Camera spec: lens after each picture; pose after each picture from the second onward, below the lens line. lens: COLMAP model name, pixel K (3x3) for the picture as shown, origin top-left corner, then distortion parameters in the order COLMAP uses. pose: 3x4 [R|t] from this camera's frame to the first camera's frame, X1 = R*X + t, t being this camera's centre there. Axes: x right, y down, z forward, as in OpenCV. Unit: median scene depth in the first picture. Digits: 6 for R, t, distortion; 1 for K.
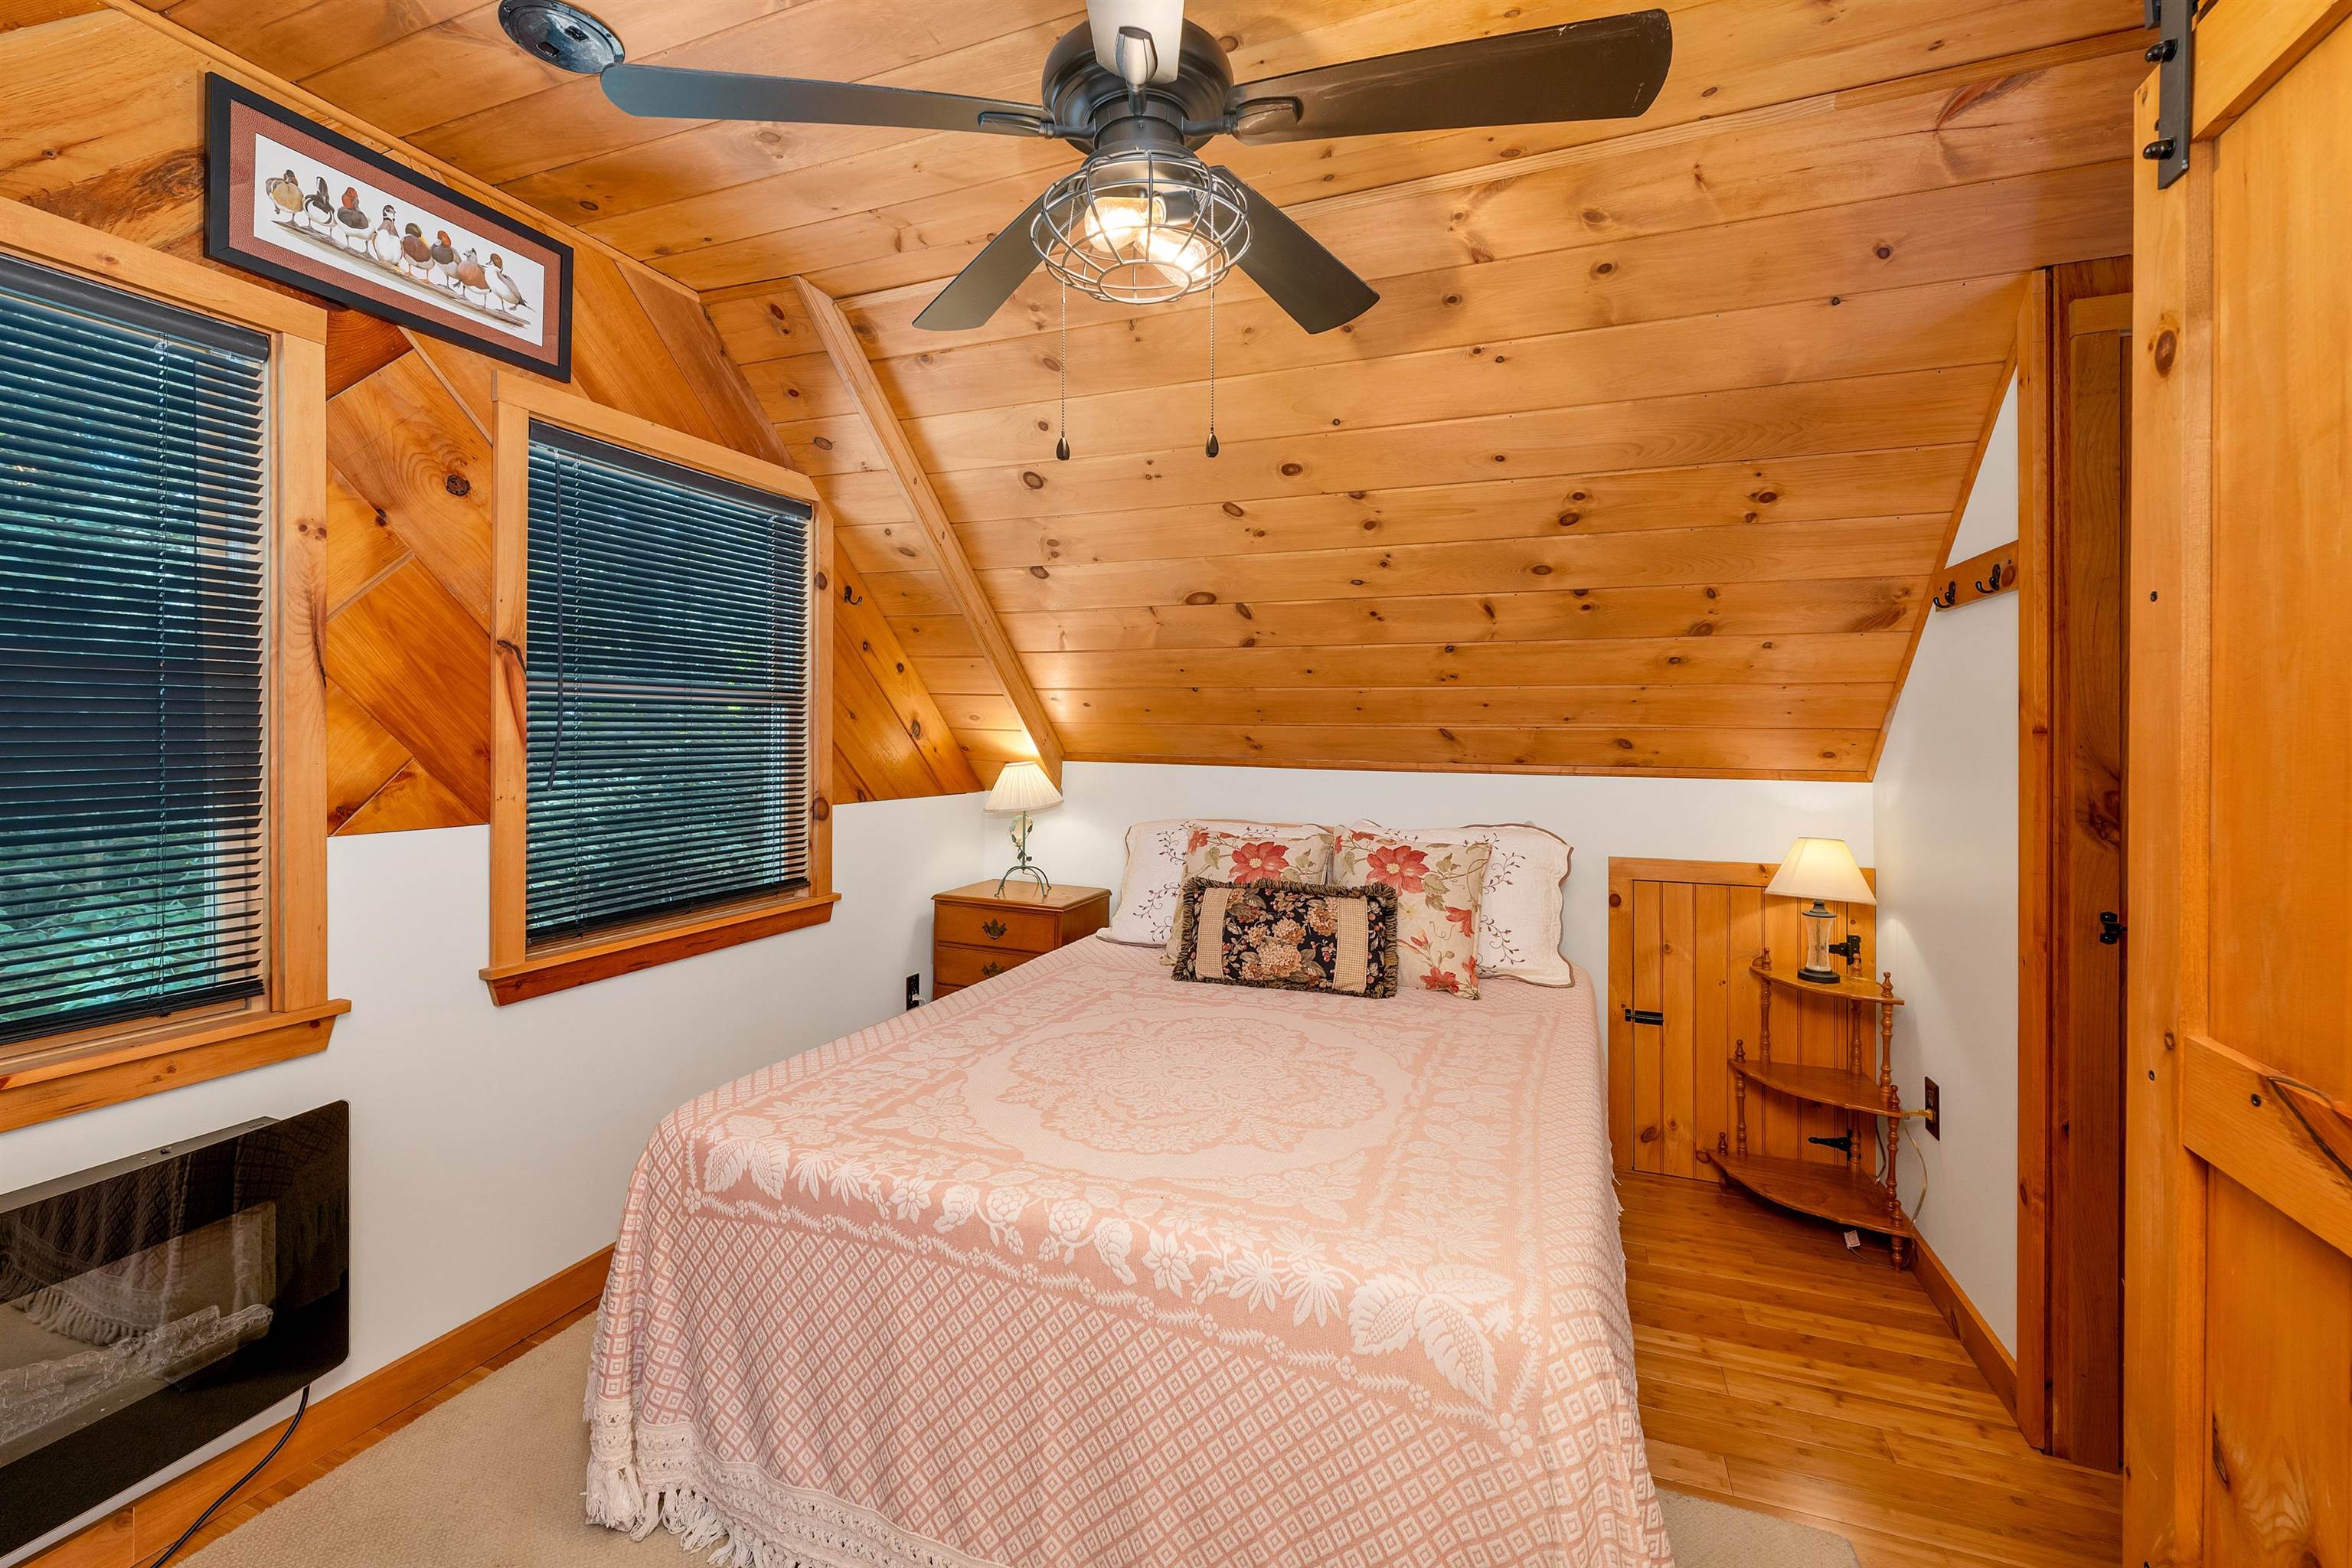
lens RADIAL K [[991.2, 0, 1176.5], [0, 991.2, 731.7], [0, 0, 1]] dist [0.000760, -0.000043]
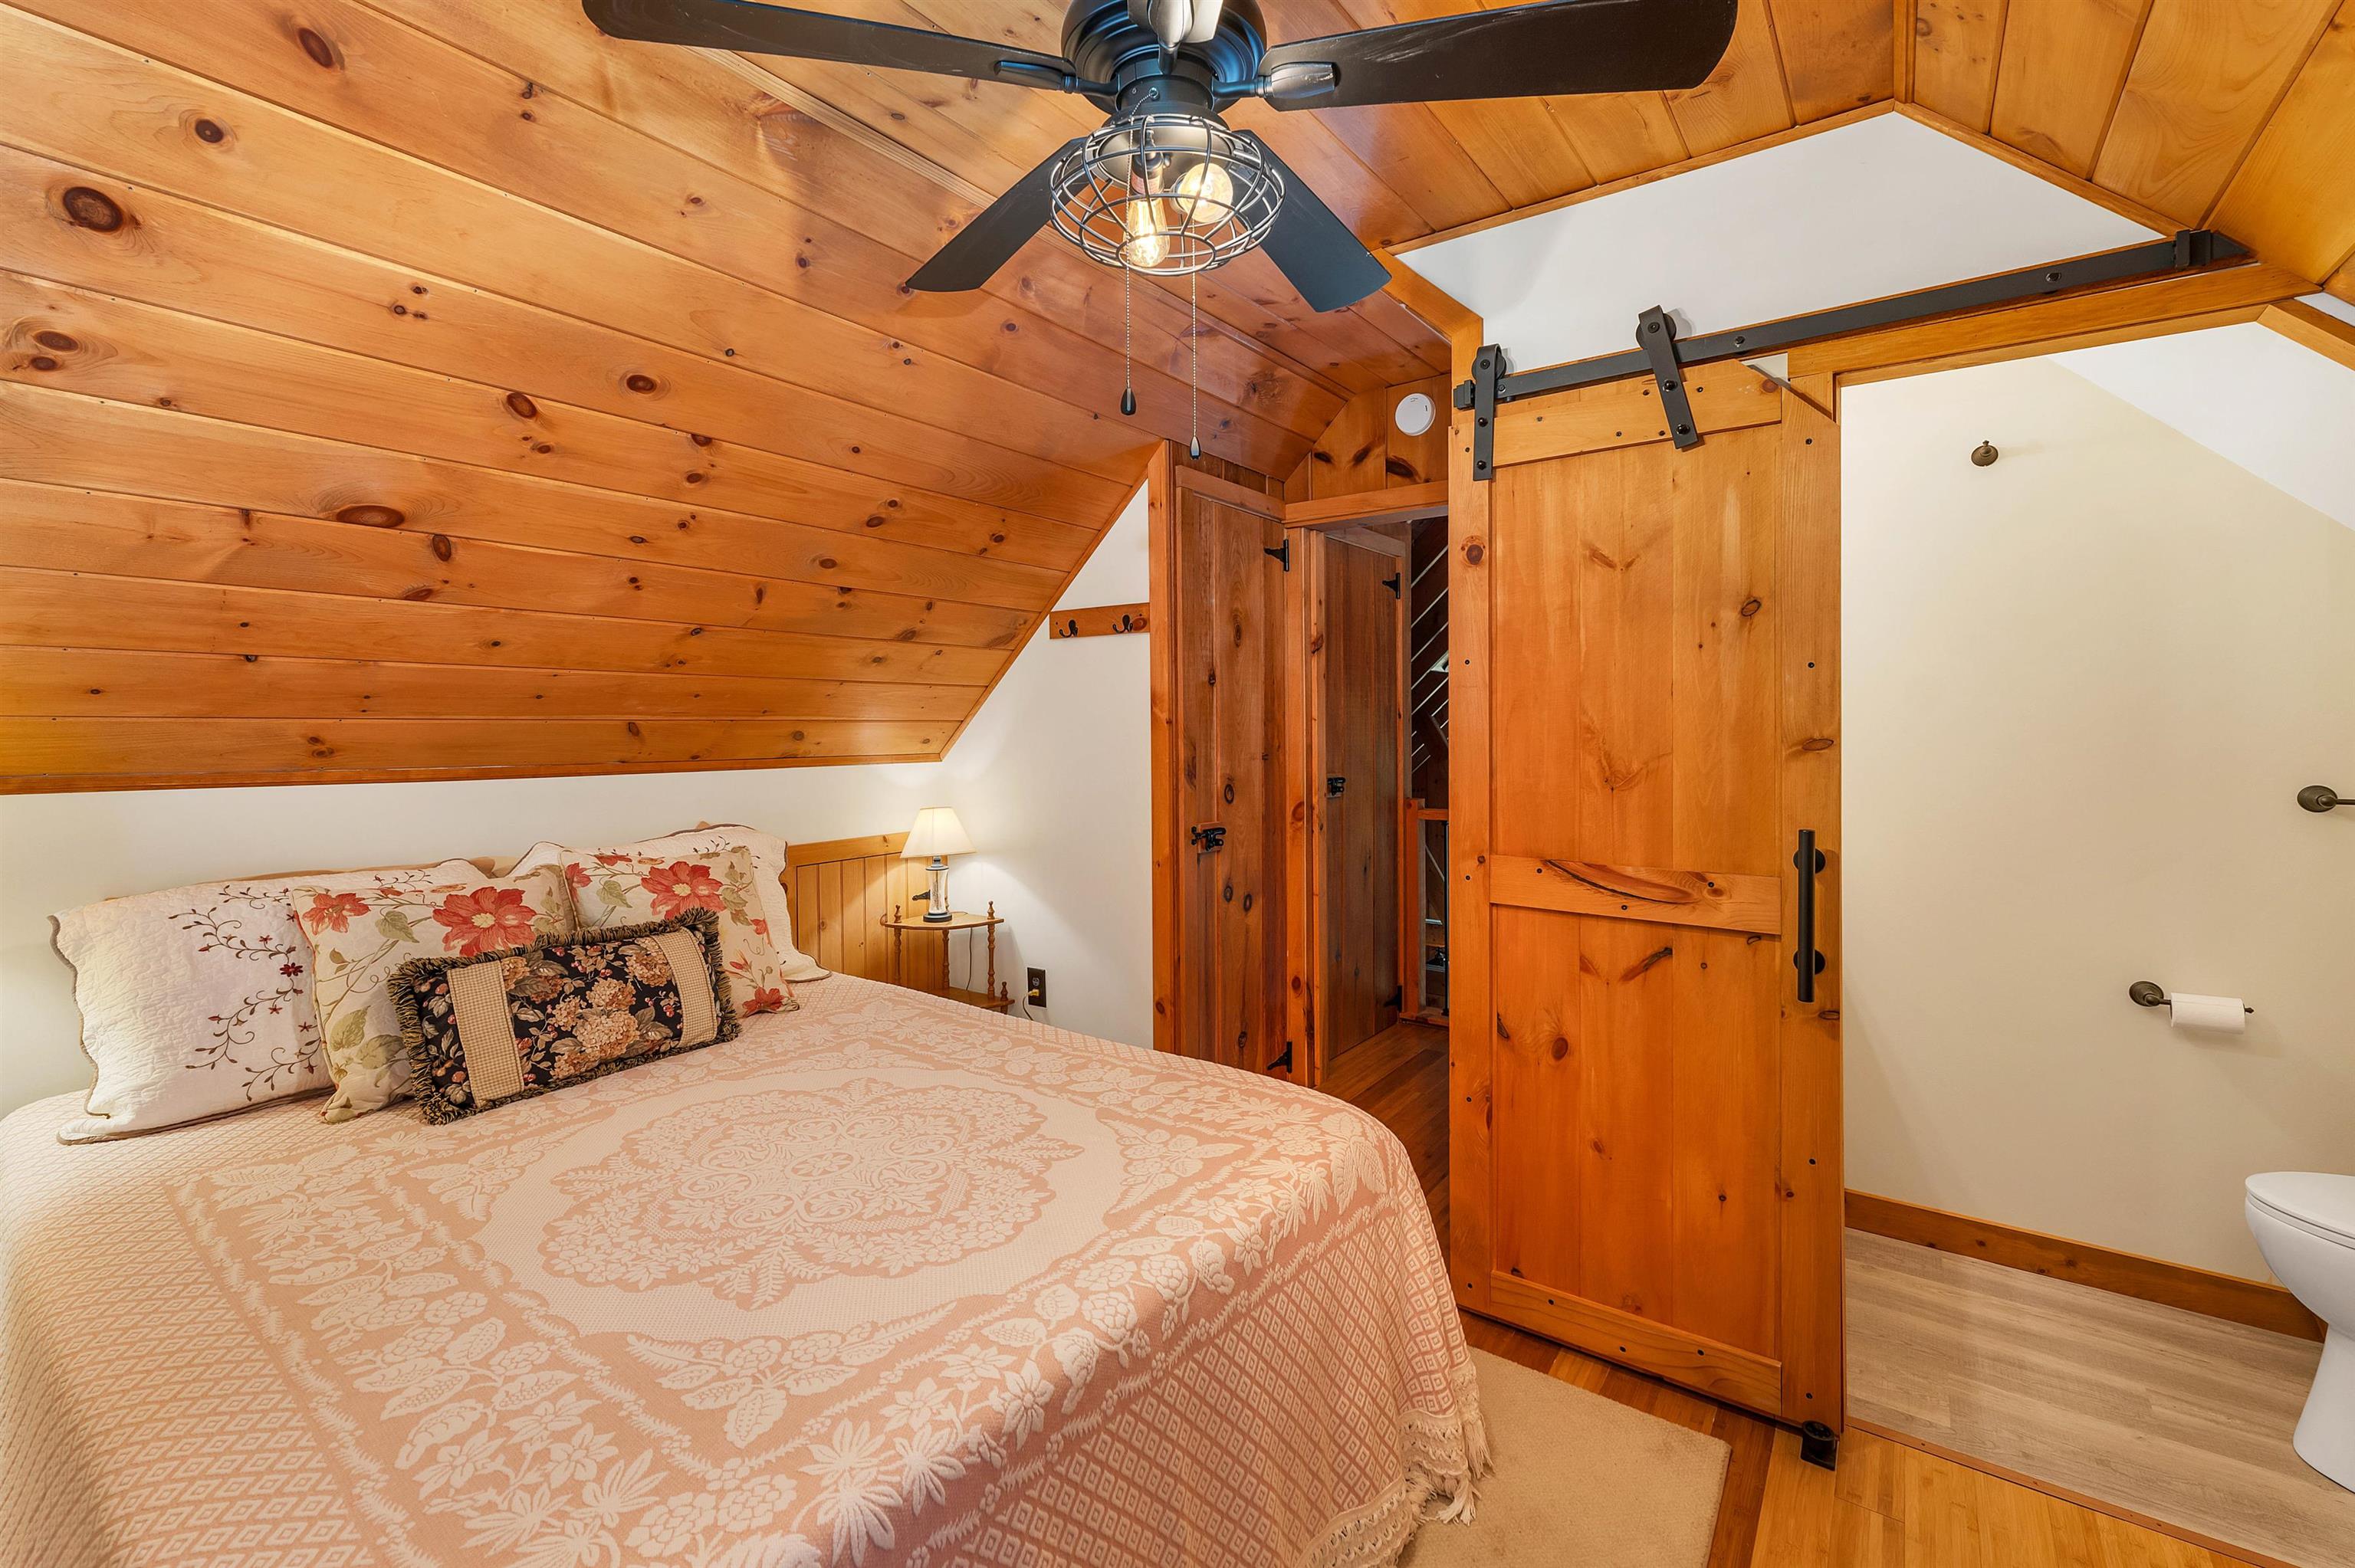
lens RADIAL K [[992.3, 0, 1175.2], [0, 992.3, 726.4], [0, 0, 1]] dist [0.000760, -0.000043]
pose [[0.263241, -0.011599, 0.964661, -0.616736], [0.004639, 0.999931, 0.010758, -0.009413], [-0.964719, 0.001643, 0.263276, 0.484664]]
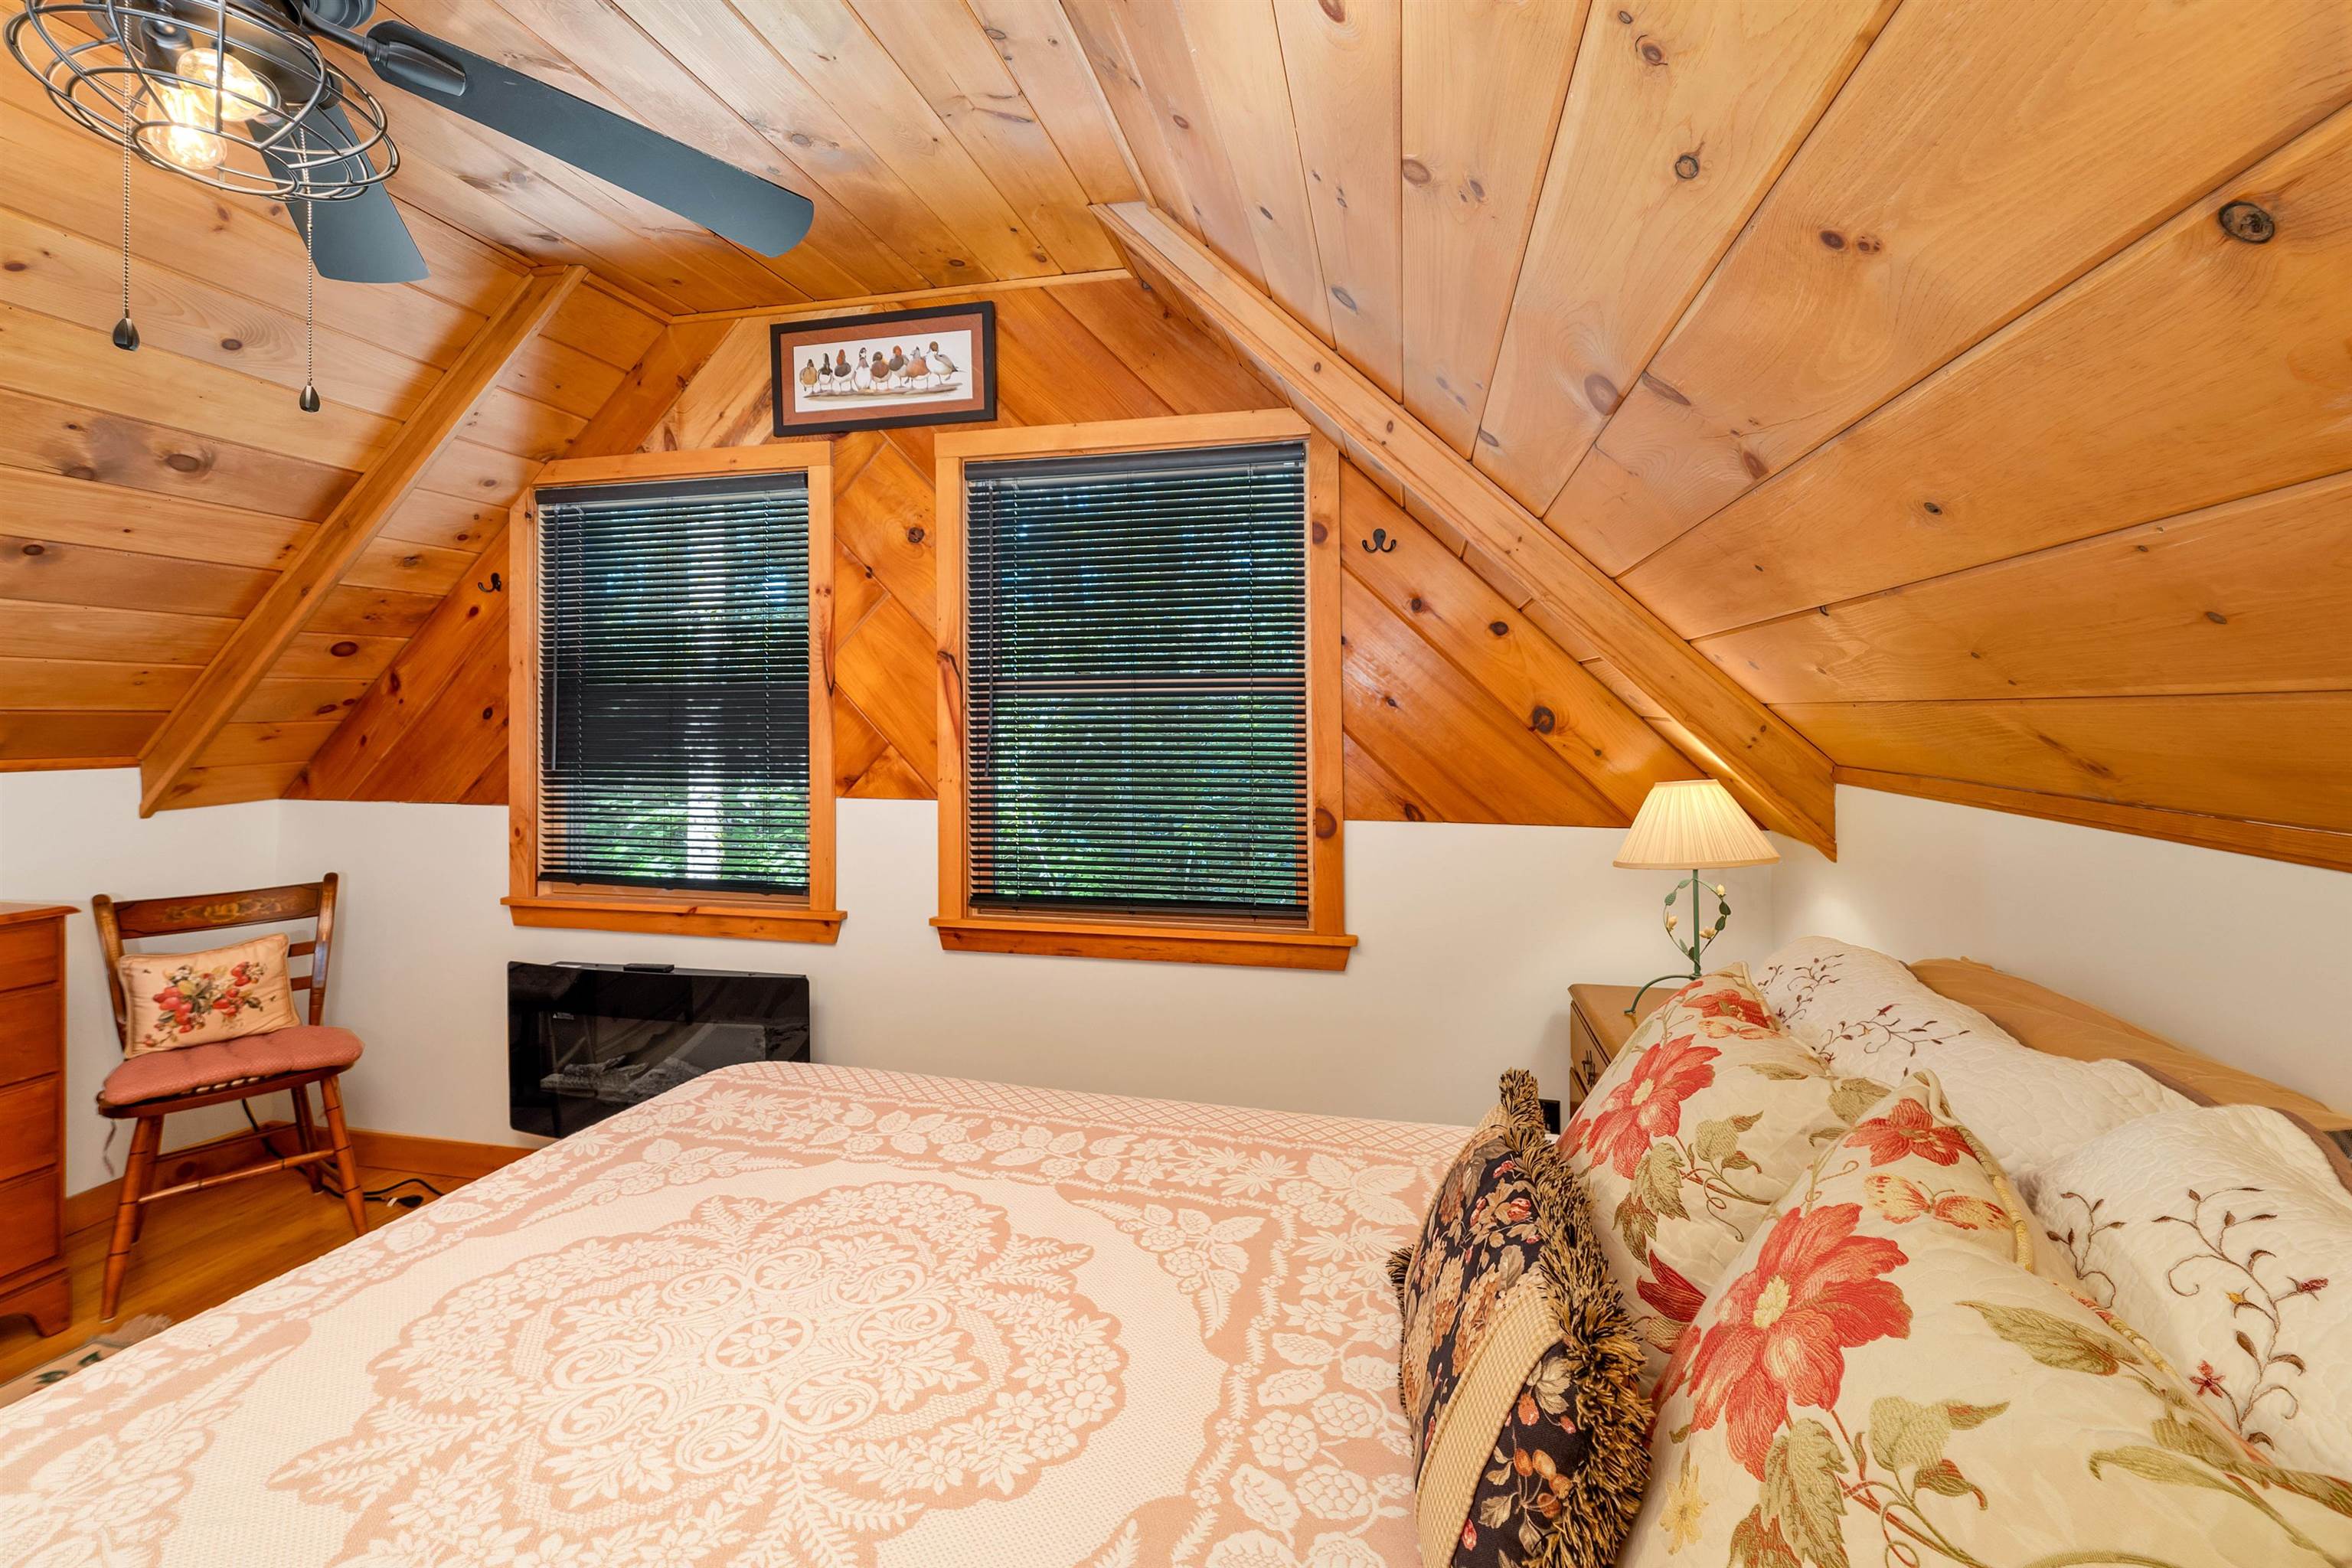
lens RADIAL K [[991.2, 0, 1177.1], [0, 991.2, 718.8], [0, 0, 1]] dist [0.000760, -0.000043]
pose [[0.142214, -0.011170, -0.989773, 0.549974], [0.002205, 0.999937, -0.010968, 0.004852], [0.989833, -0.000623, 0.142230, 1.064891]]
